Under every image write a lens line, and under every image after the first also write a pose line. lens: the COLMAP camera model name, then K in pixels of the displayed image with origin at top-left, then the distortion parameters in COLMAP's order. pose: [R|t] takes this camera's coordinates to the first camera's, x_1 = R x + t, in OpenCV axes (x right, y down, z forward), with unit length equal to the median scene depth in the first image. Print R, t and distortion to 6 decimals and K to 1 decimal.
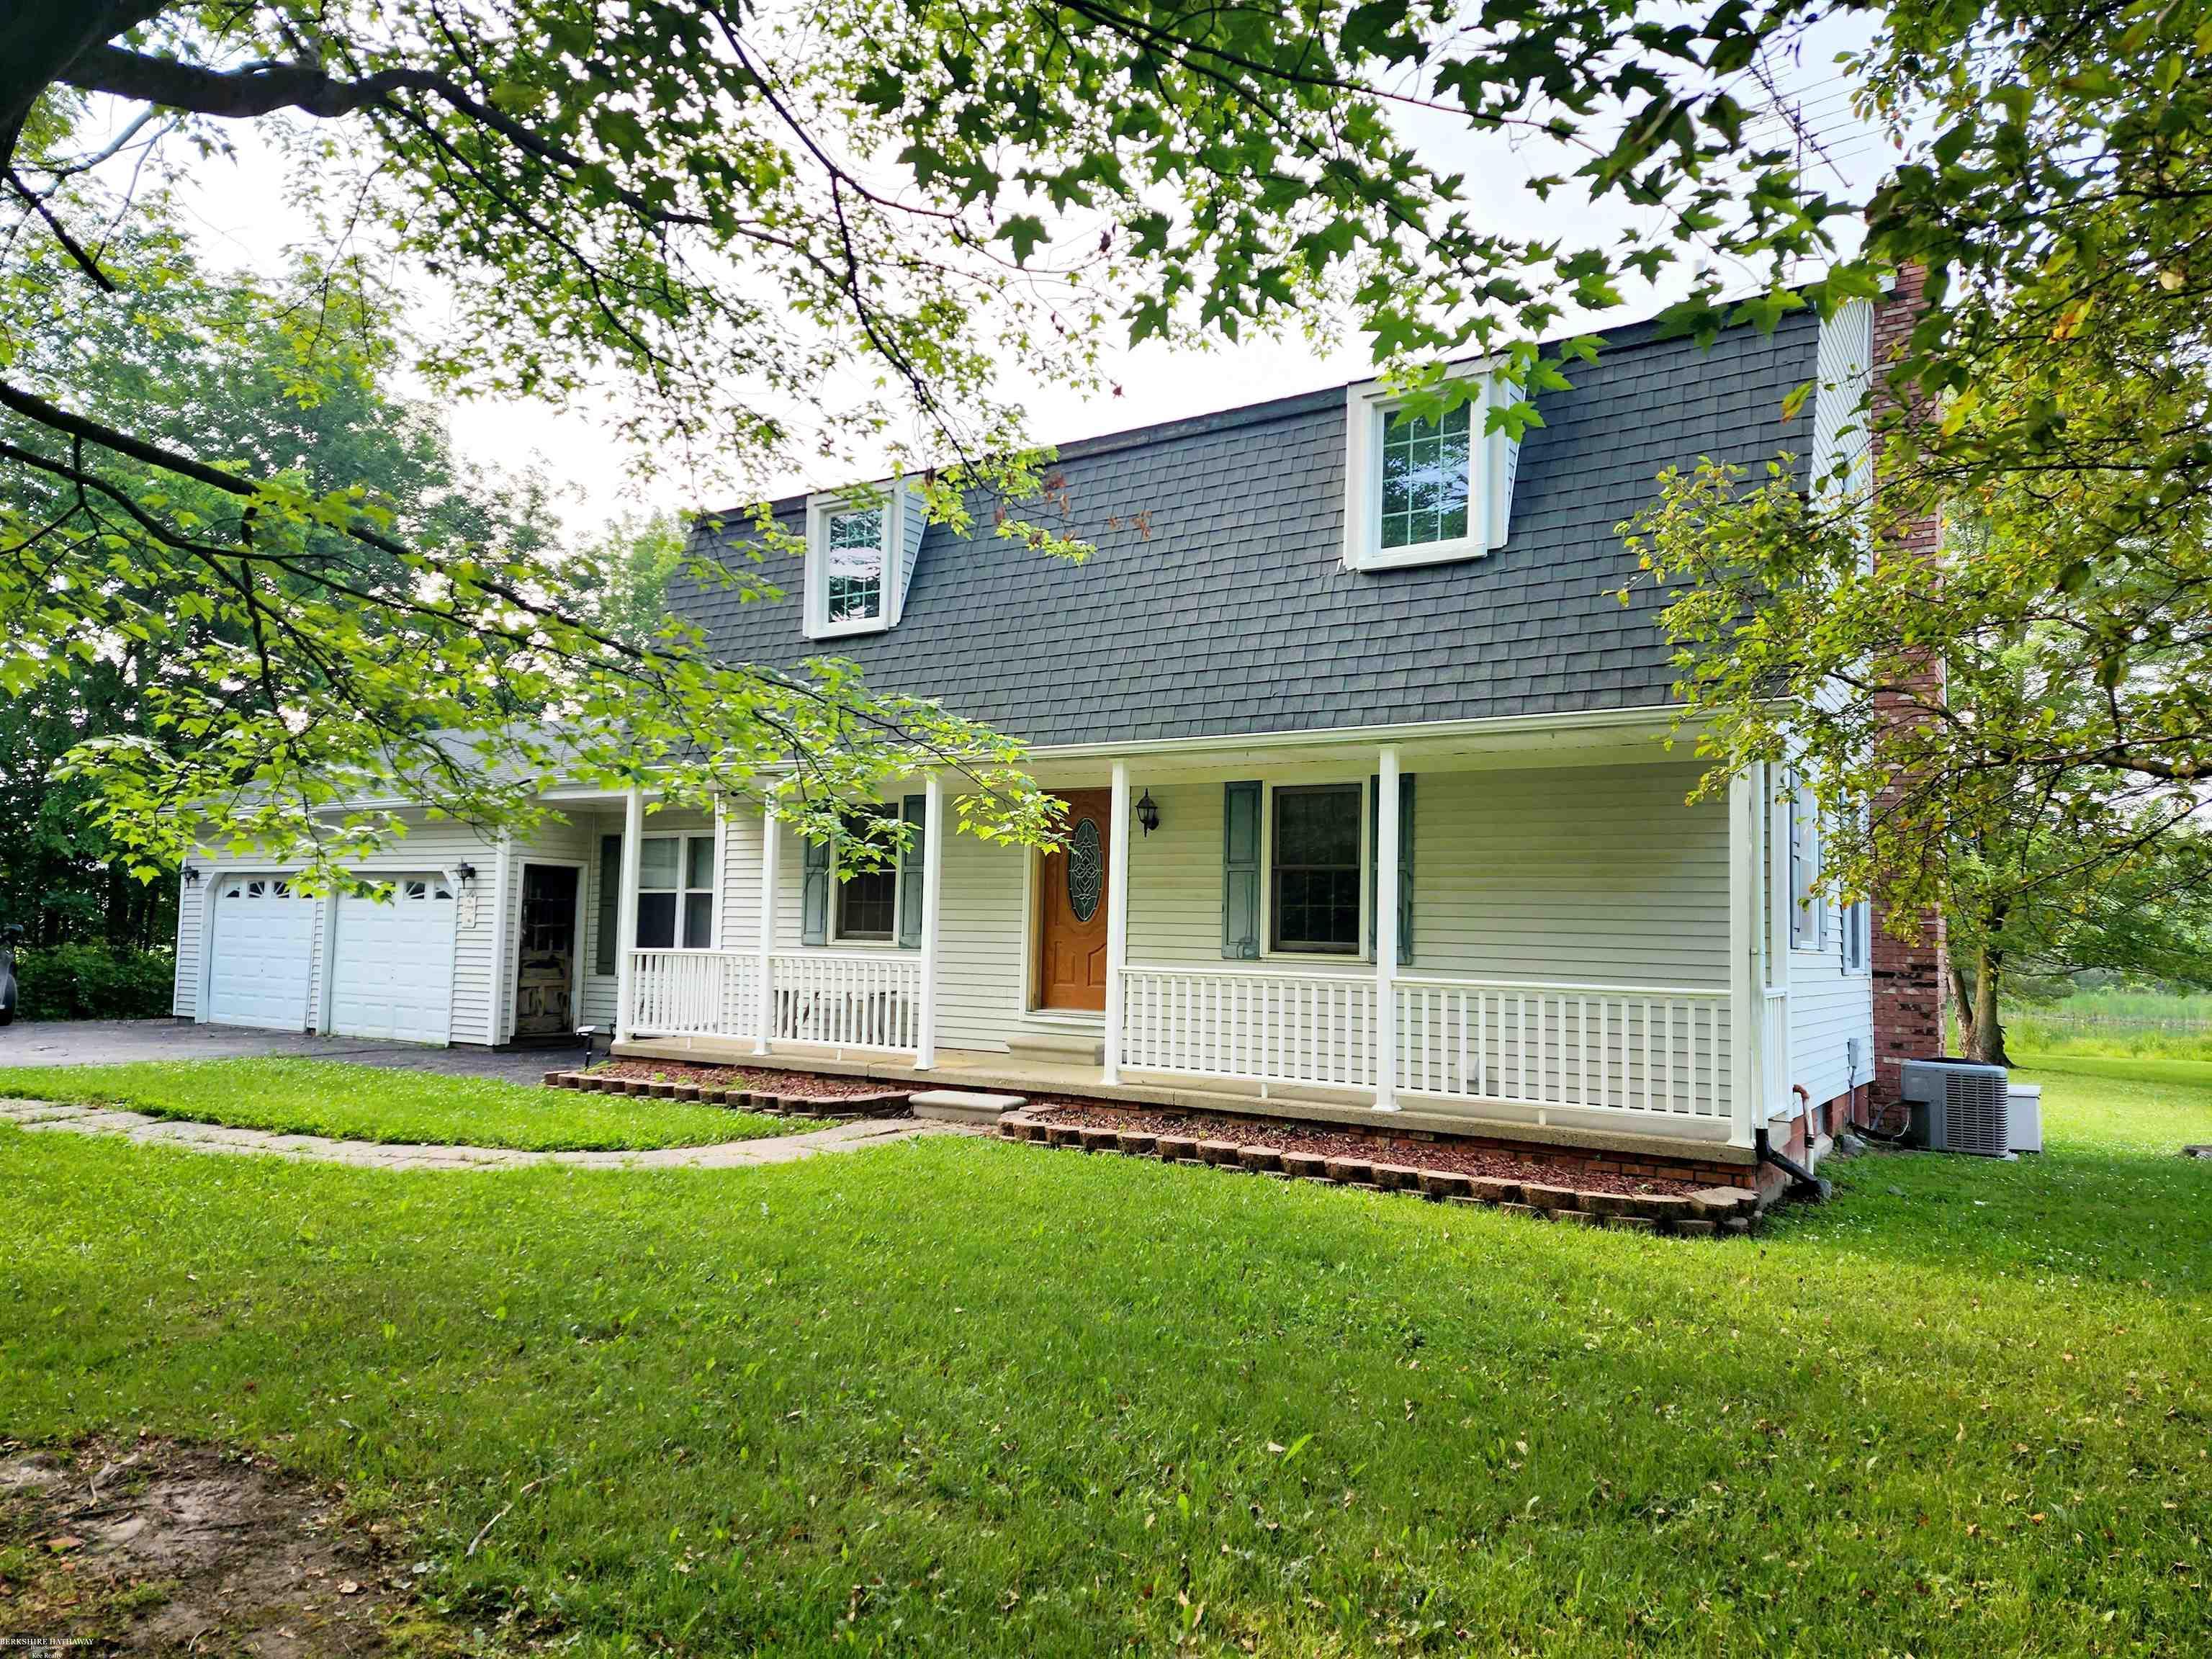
lens RADIAL K [[1512.0, 0, 1107.2], [0, 1512.0, 831.0], [0, 0, 1]] dist [-0.000552, 0.000293]
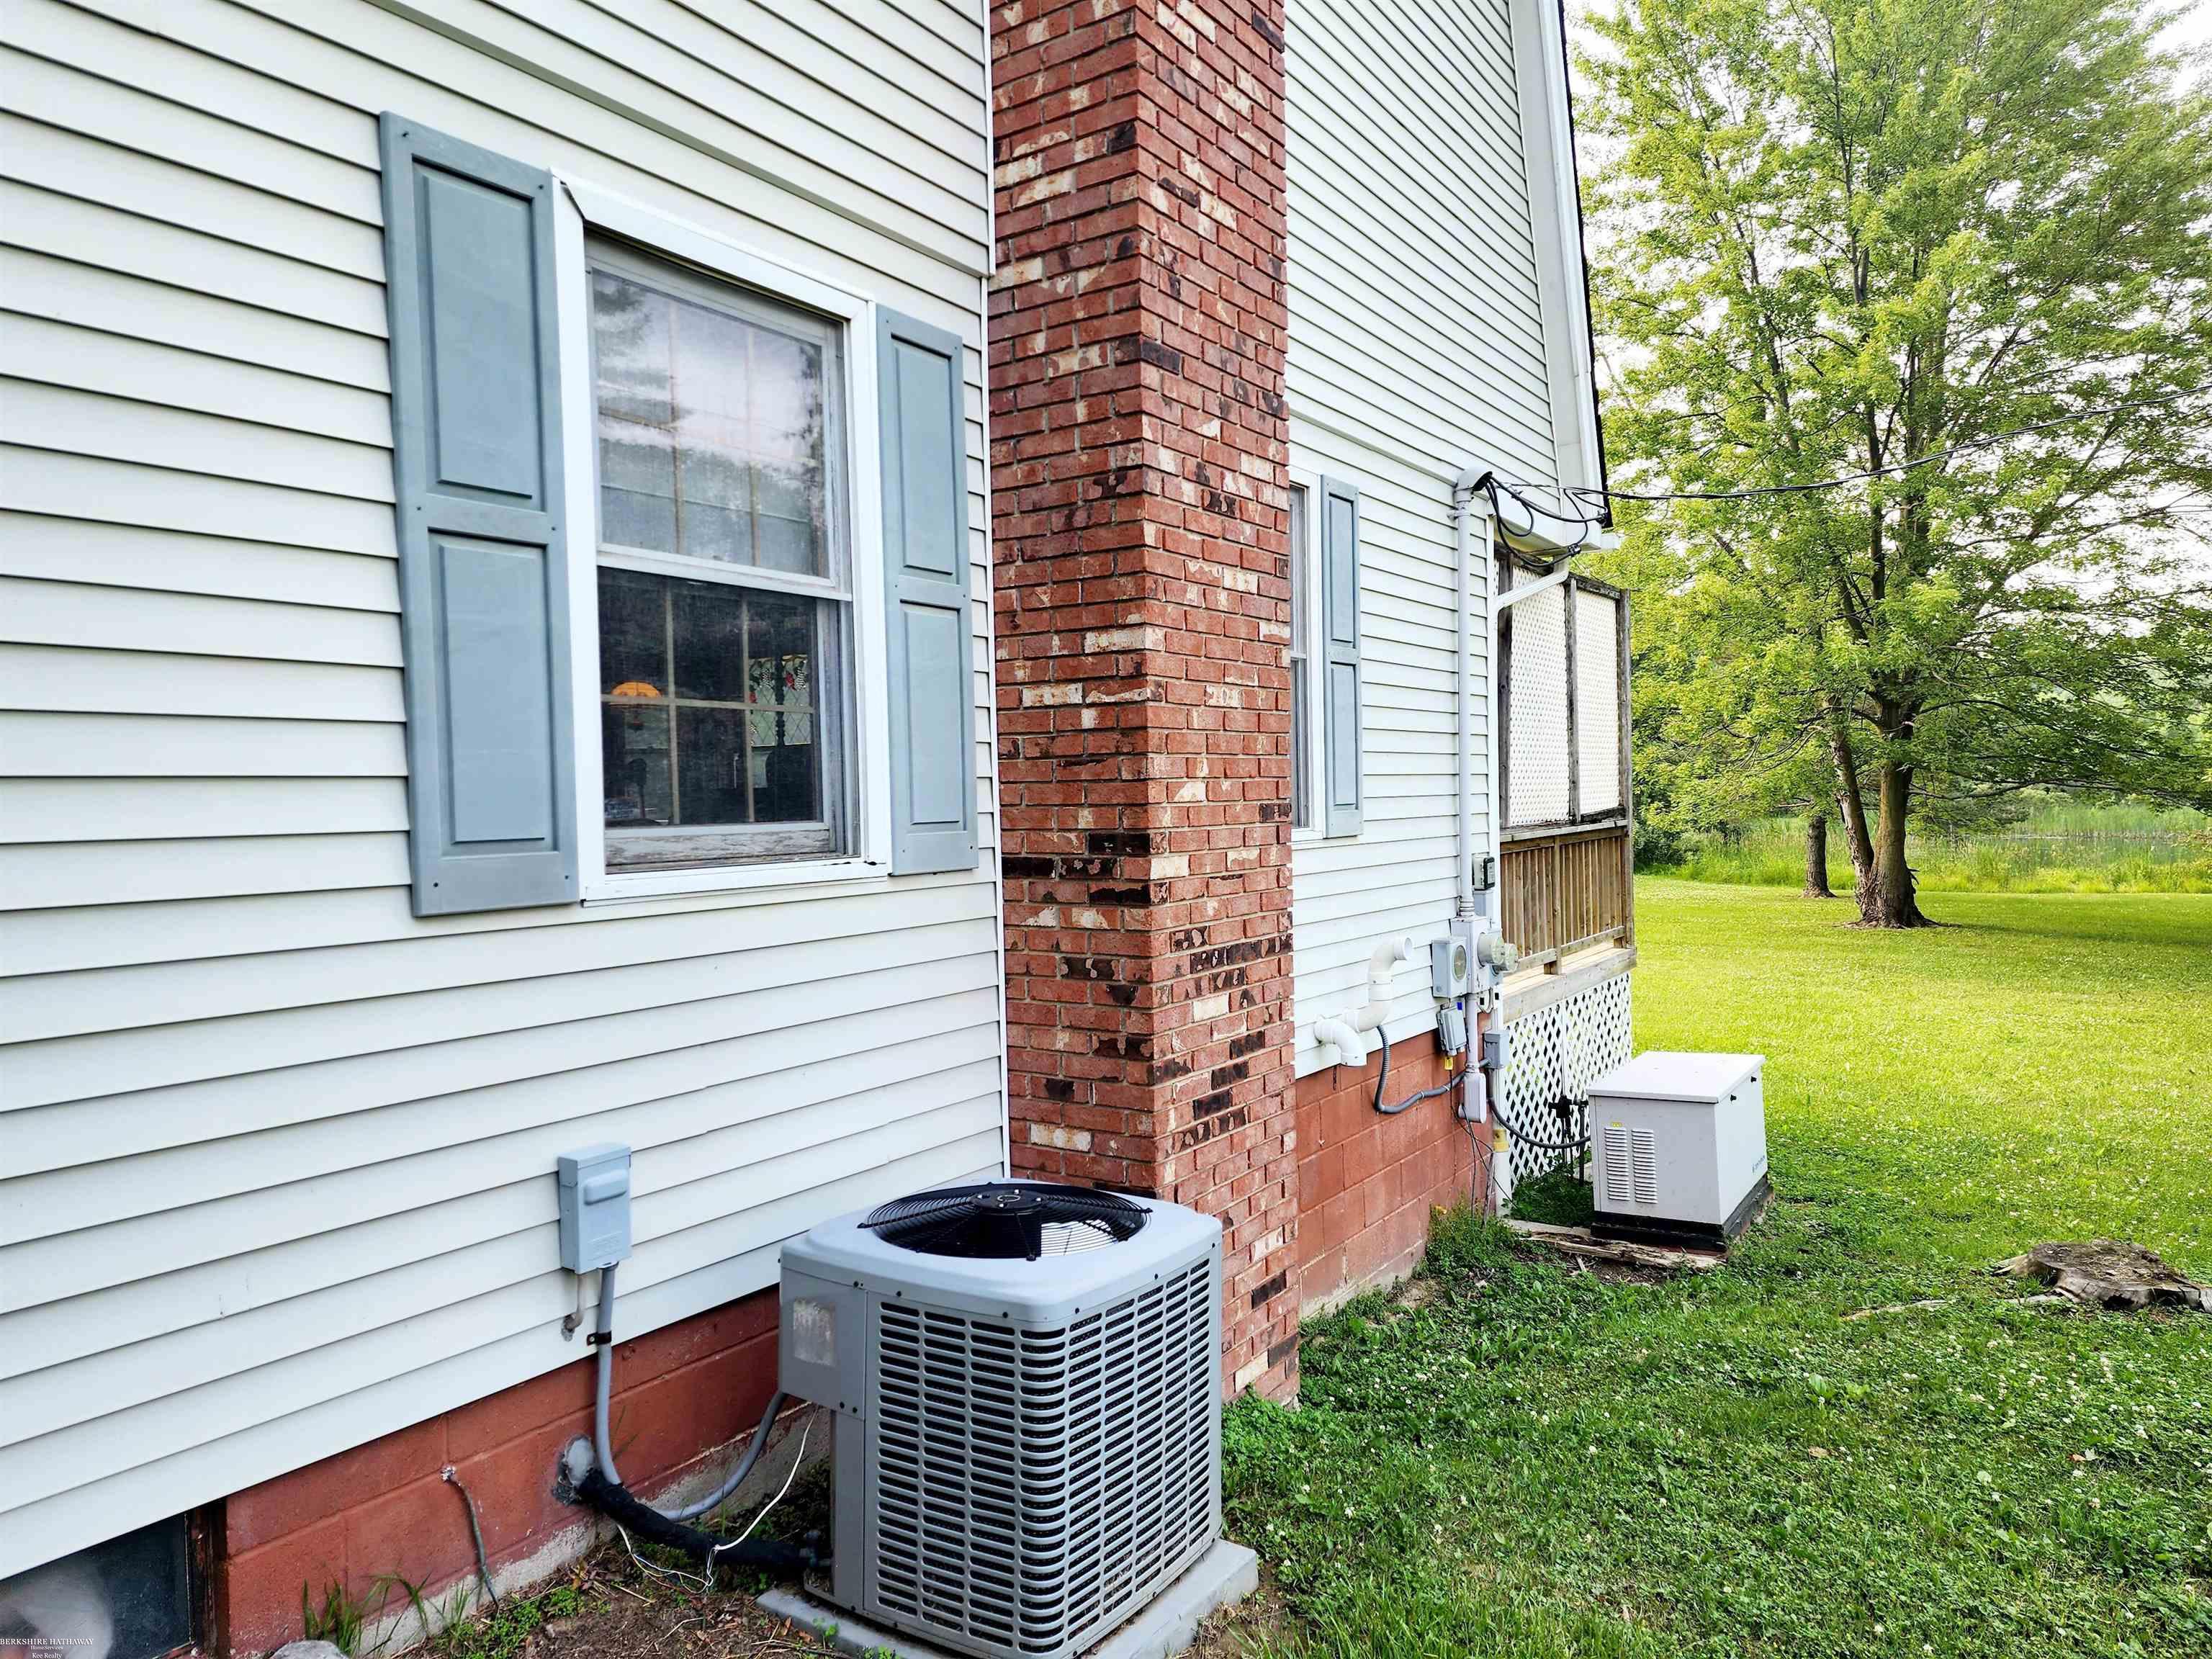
lens RADIAL K [[1512.0, 0, 1104.1], [0, 1512.0, 833.9], [0, 0, 1]] dist [-0.000552, 0.000293]
pose [[0.998971, -0.044046, -0.010800, 0.229377], [0.044895, 0.994161, 0.098123, 0.024780], [0.006416, -0.098507, 0.995116, 0.294753]]
